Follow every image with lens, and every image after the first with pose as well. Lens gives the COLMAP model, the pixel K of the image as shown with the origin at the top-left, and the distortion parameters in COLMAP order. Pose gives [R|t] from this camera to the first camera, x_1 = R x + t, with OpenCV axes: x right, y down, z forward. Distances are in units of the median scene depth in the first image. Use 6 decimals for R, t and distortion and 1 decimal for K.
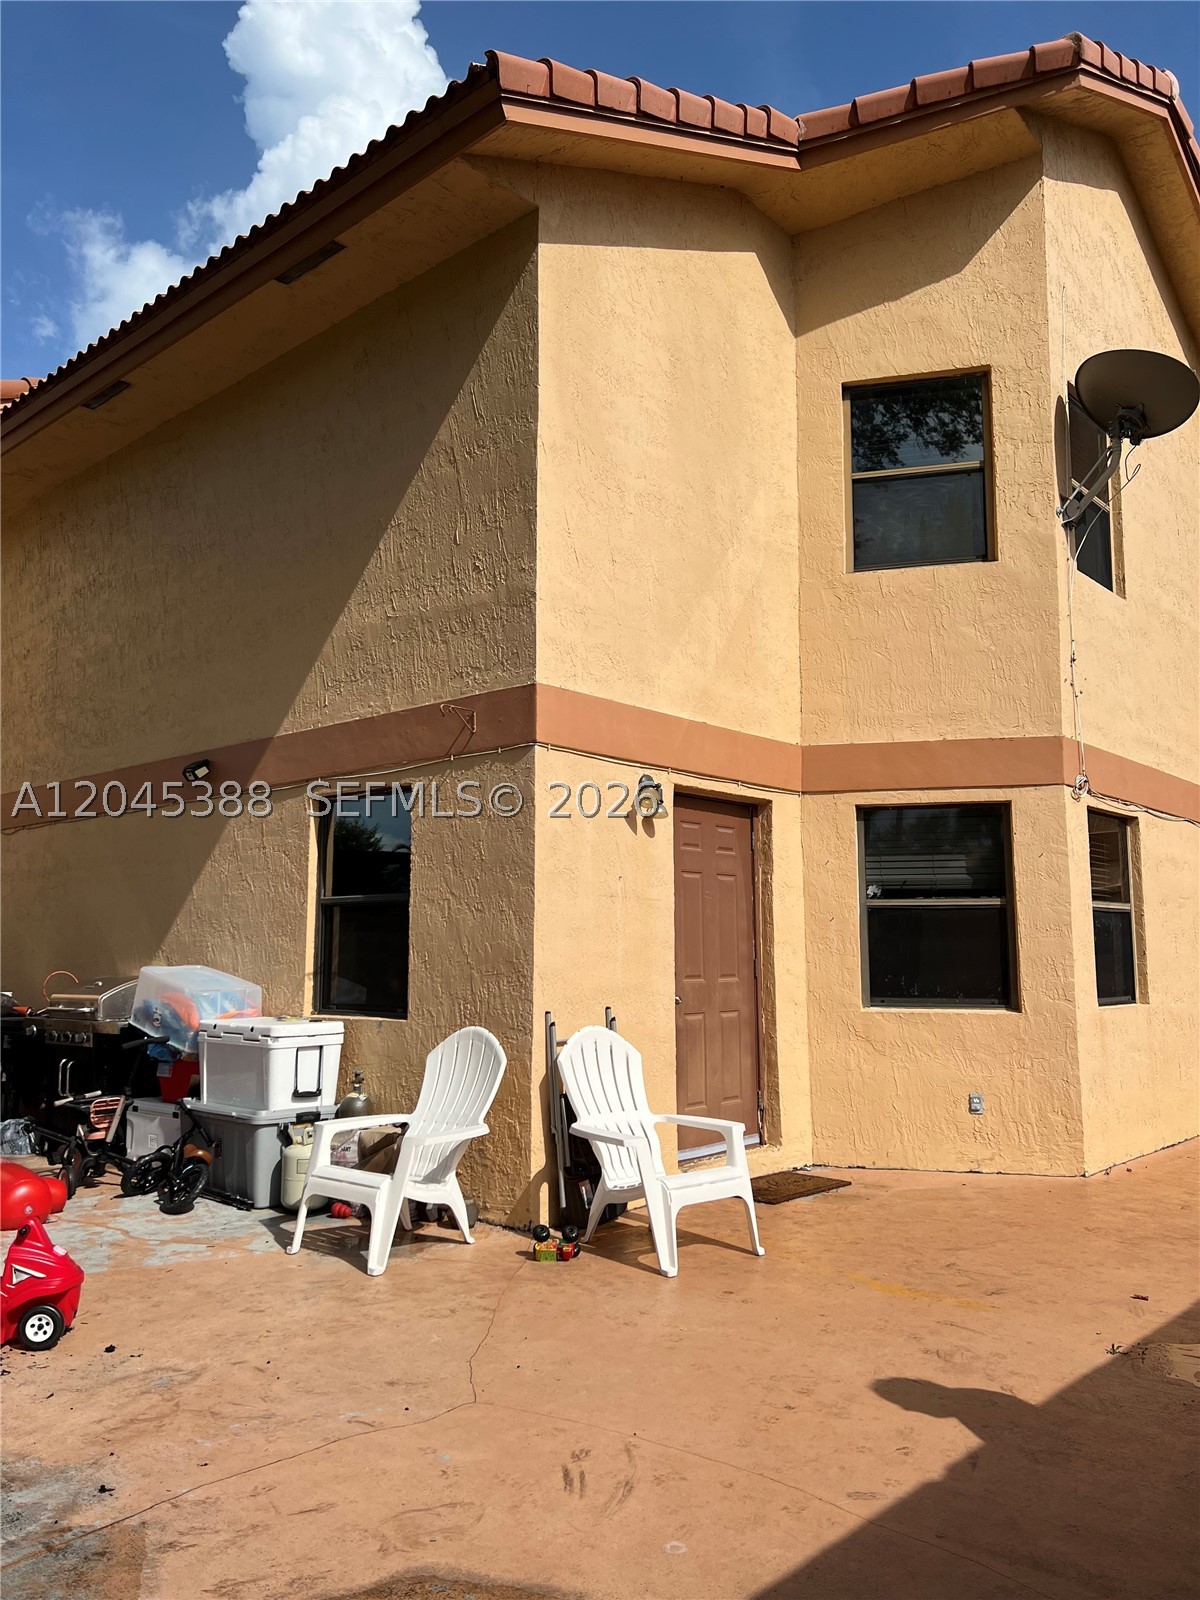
lens RADIAL K [[1187.7, 0, 600.0], [0, 1187.7, 800.0], [0, 0, 1]] dist [0.078151, -0.115723]
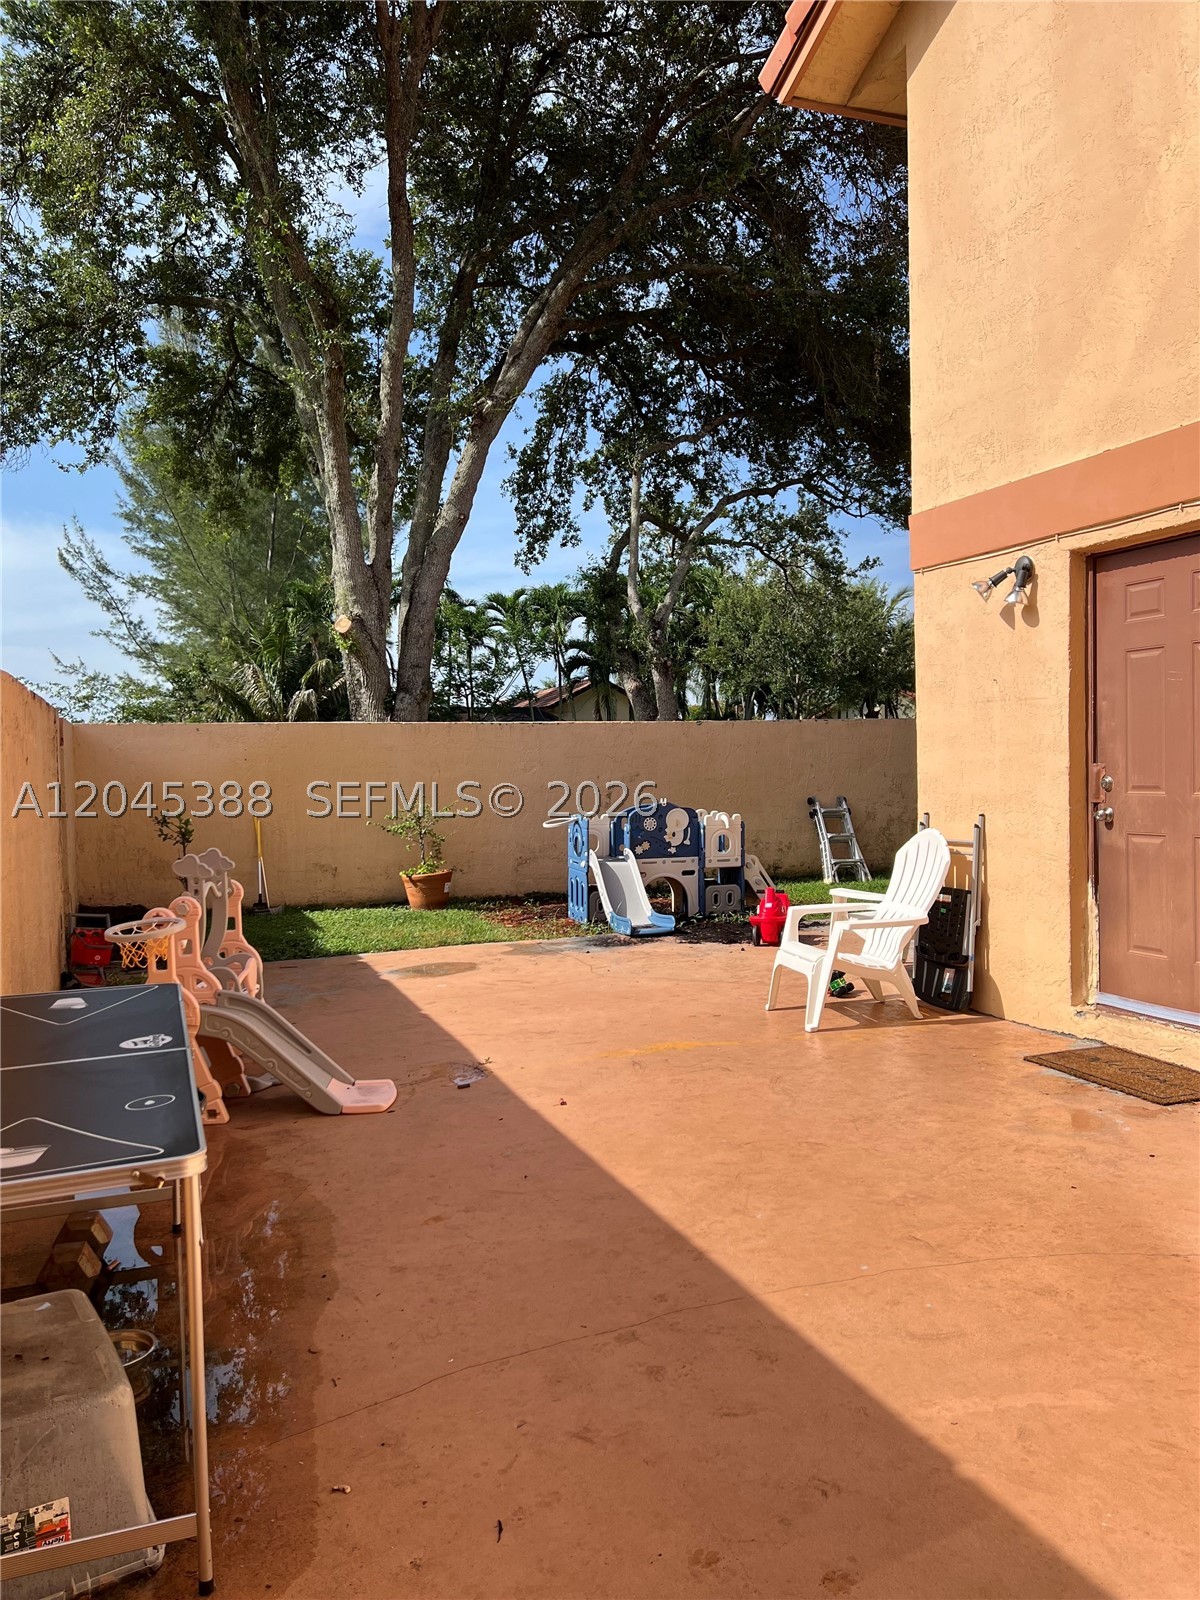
lens RADIAL K [[1187.7, 0, 600.0], [0, 1187.7, 800.0], [0, 0, 1]] dist [0.078151, -0.115723]
pose [[-0.449780, 0.035495, -0.892434, 0.960051], [0.134536, 0.990501, -0.028410, 0.136981], [0.882949, -0.132843, -0.450283, 1.082768]]
